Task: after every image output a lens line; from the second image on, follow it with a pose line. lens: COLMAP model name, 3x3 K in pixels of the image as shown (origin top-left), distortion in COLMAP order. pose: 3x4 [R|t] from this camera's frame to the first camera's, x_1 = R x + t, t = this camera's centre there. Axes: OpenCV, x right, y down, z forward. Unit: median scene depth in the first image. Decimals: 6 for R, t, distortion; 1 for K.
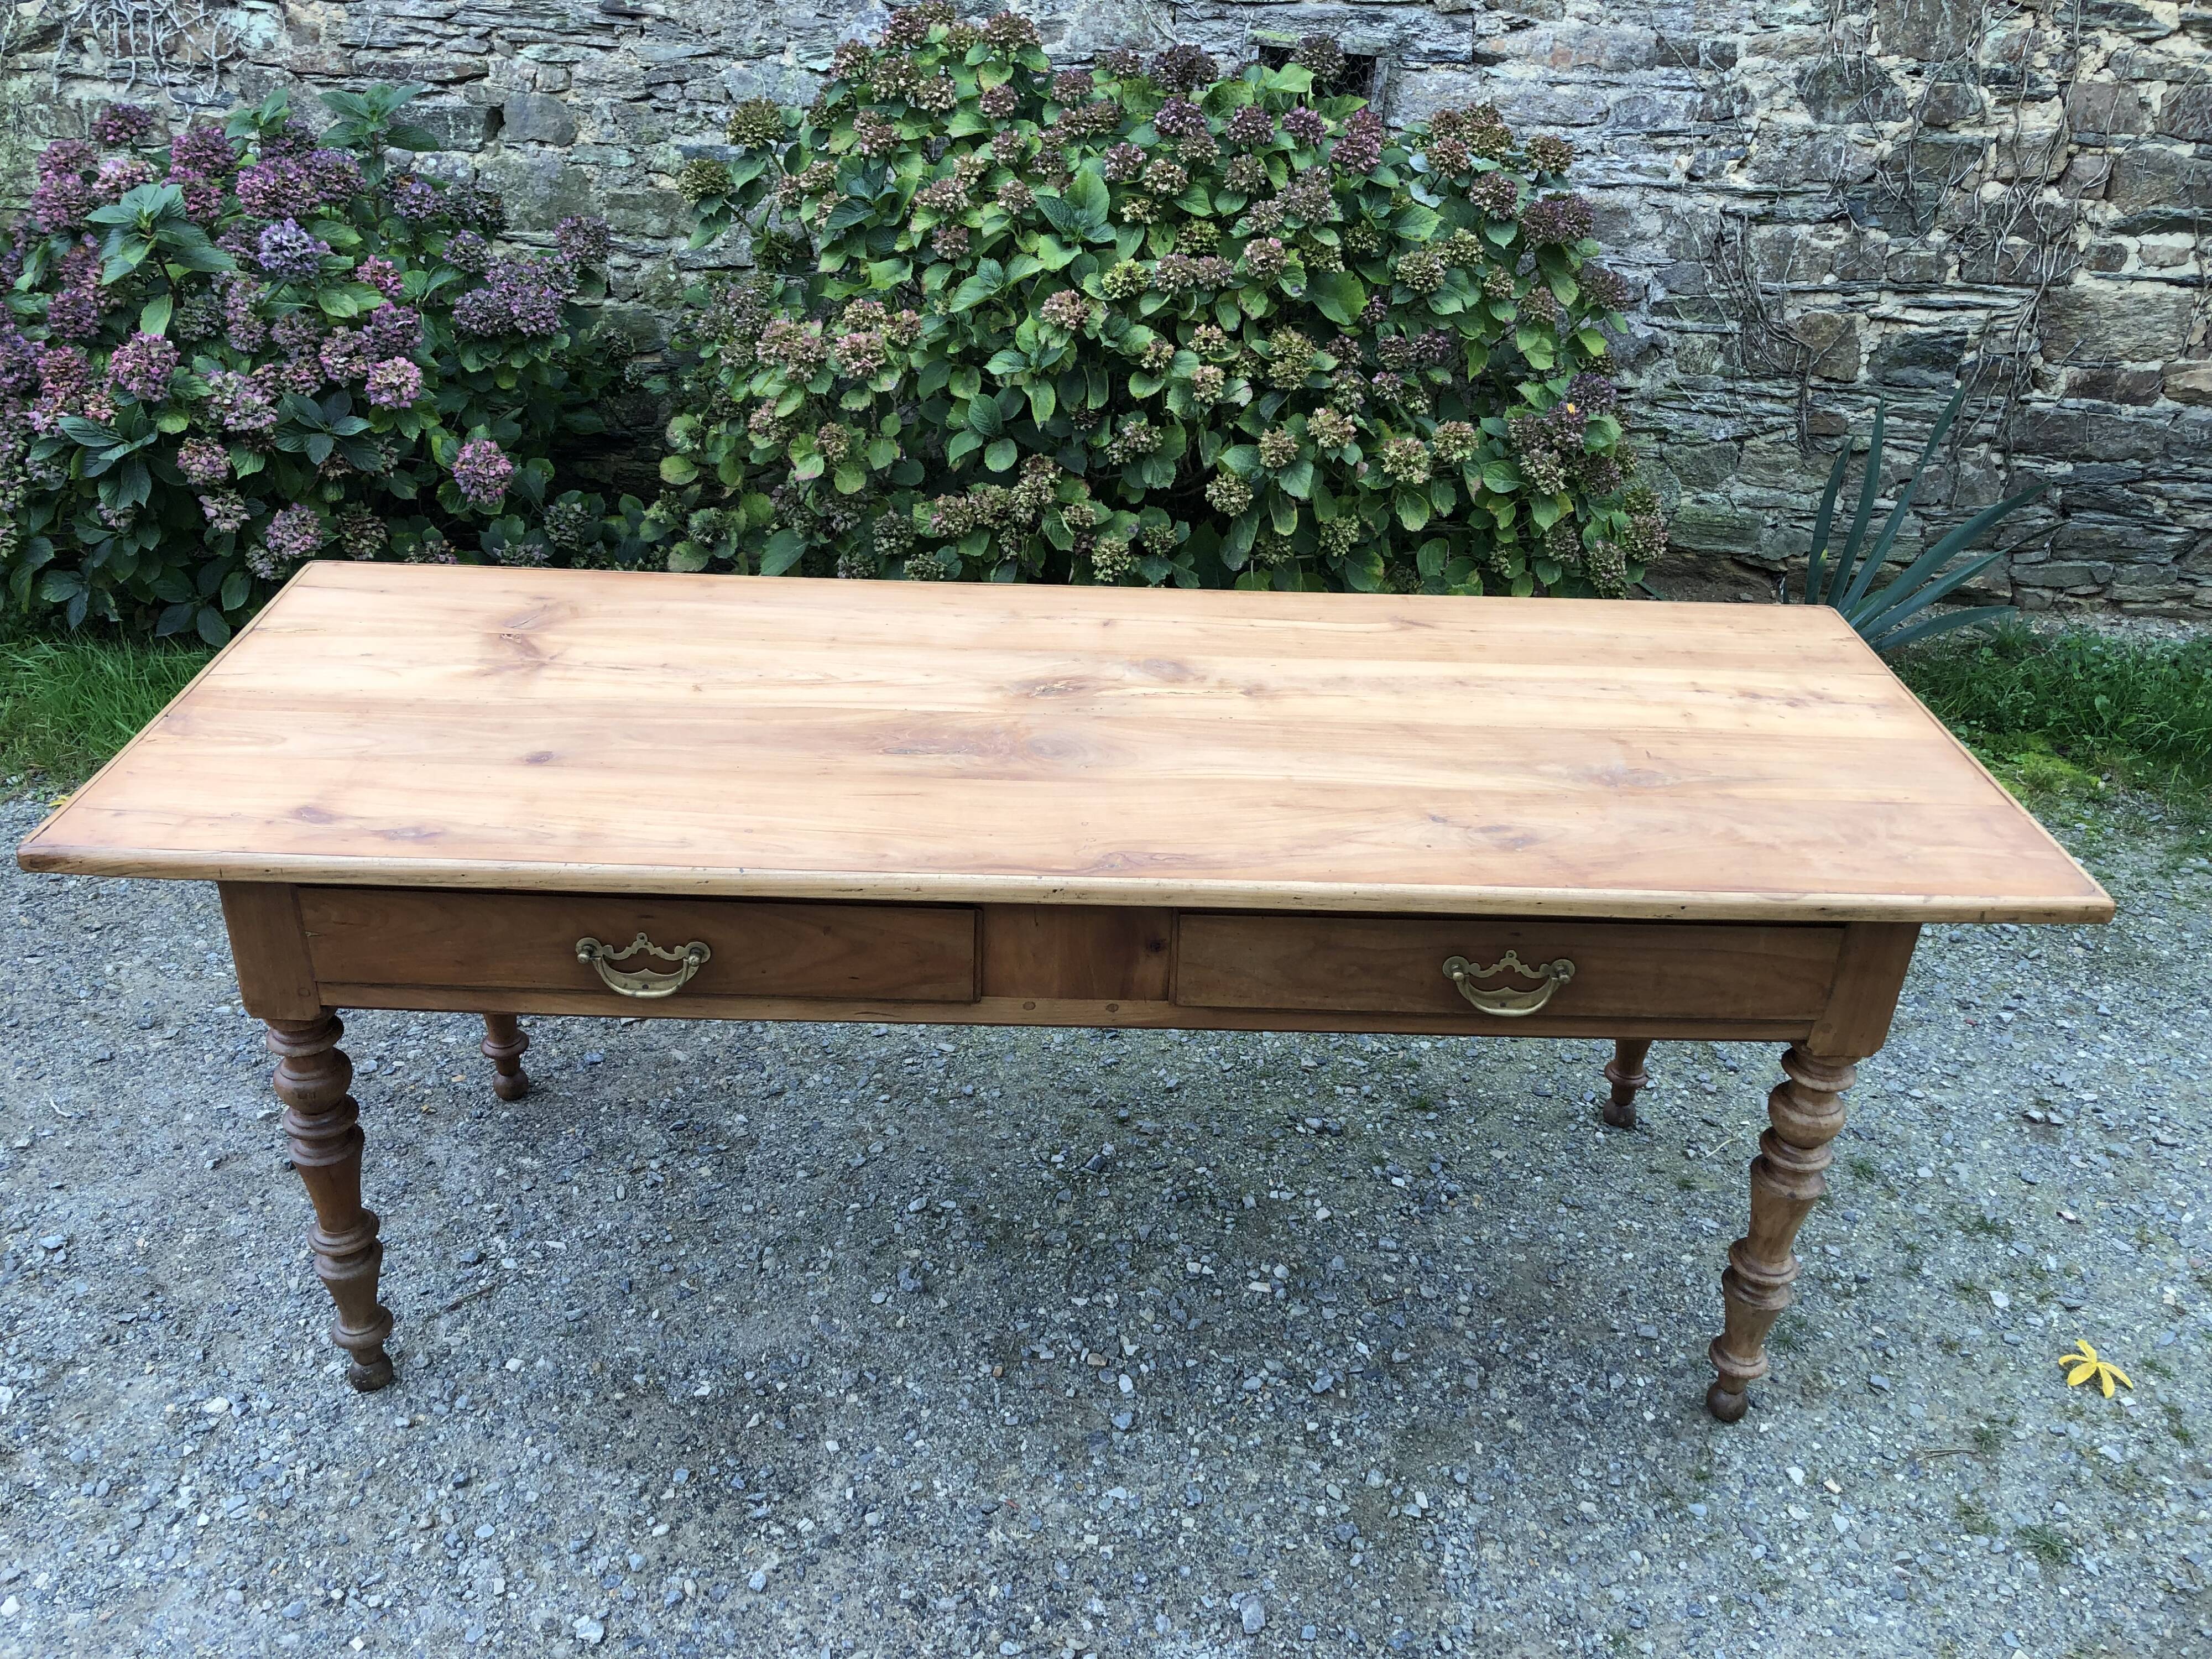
lens RADIAL K [[1810.5, 0, 1097.5], [0, 1810.5, 805.3], [0, 0, 1]] dist [0.016447, -0.003555]
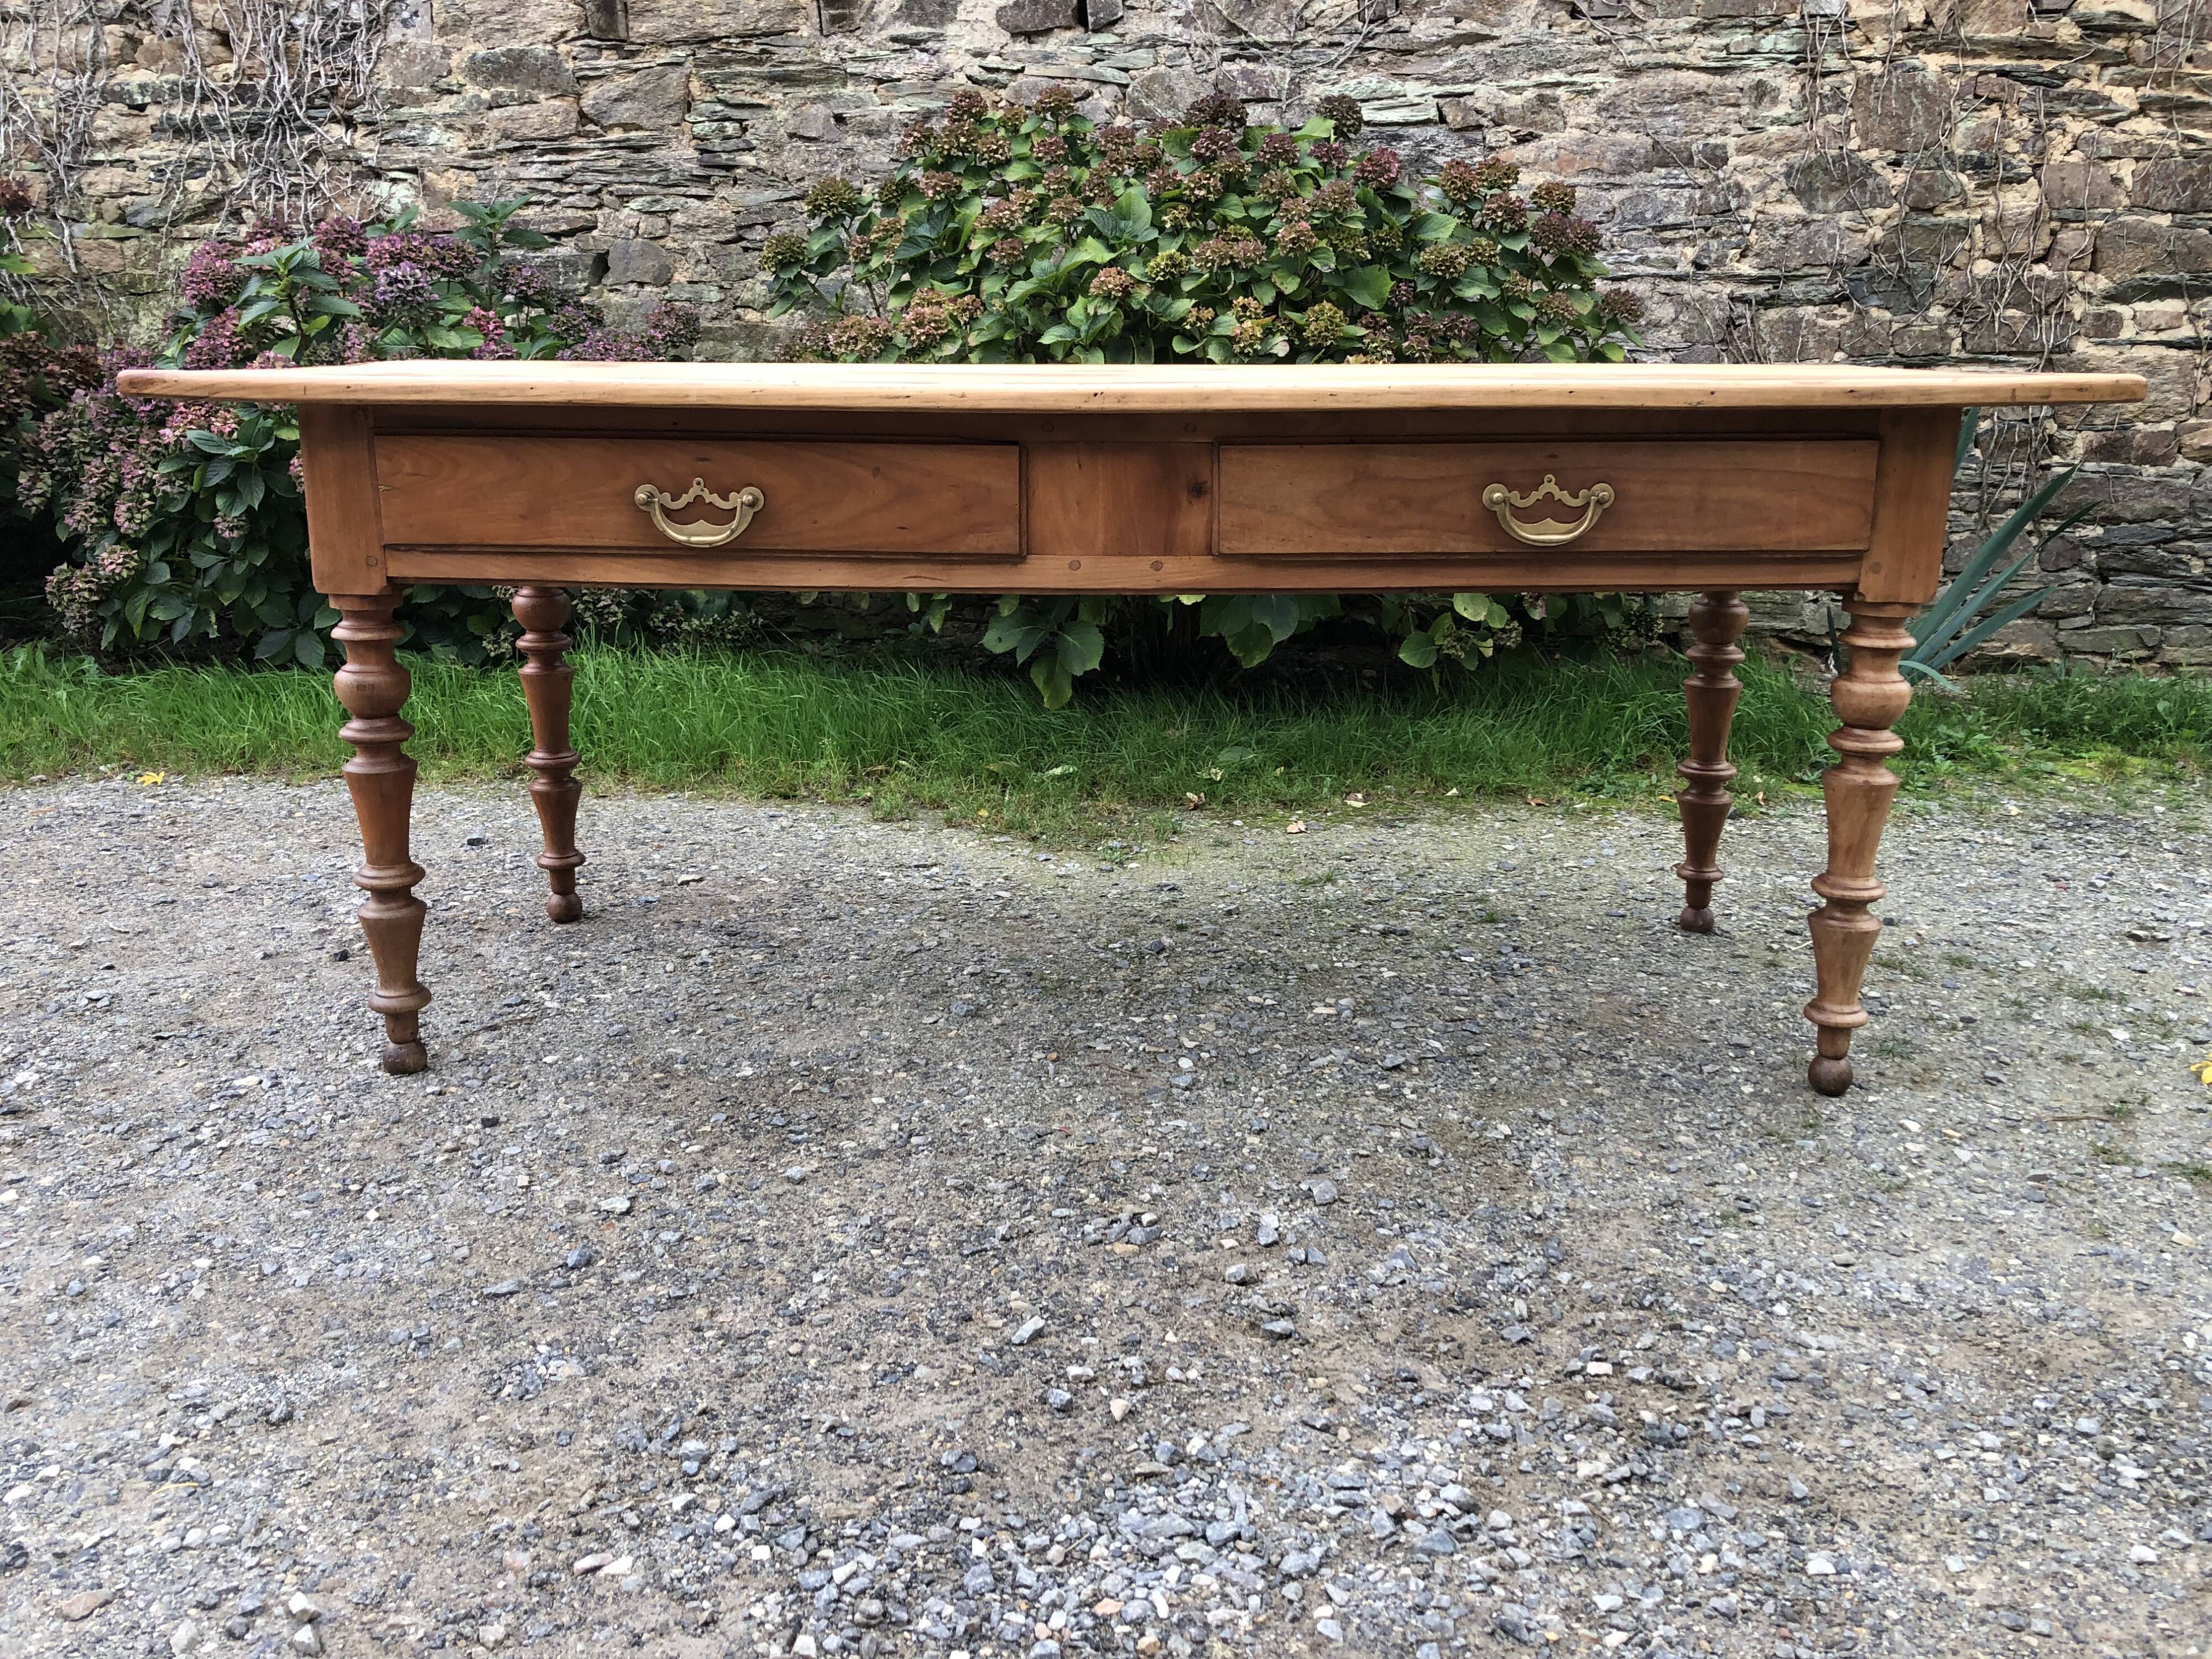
lens RADIAL K [[1810.5, 0, 1102.8], [0, 1810.5, 803.6], [0, 0, 1]] dist [0.016447, -0.003555]
pose [[0.999093, -0.024601, -0.034770, 0.005312], [0.015204, 0.968537, -0.248404, 0.268192], [0.039787, 0.247650, 0.968032, 0.028591]]
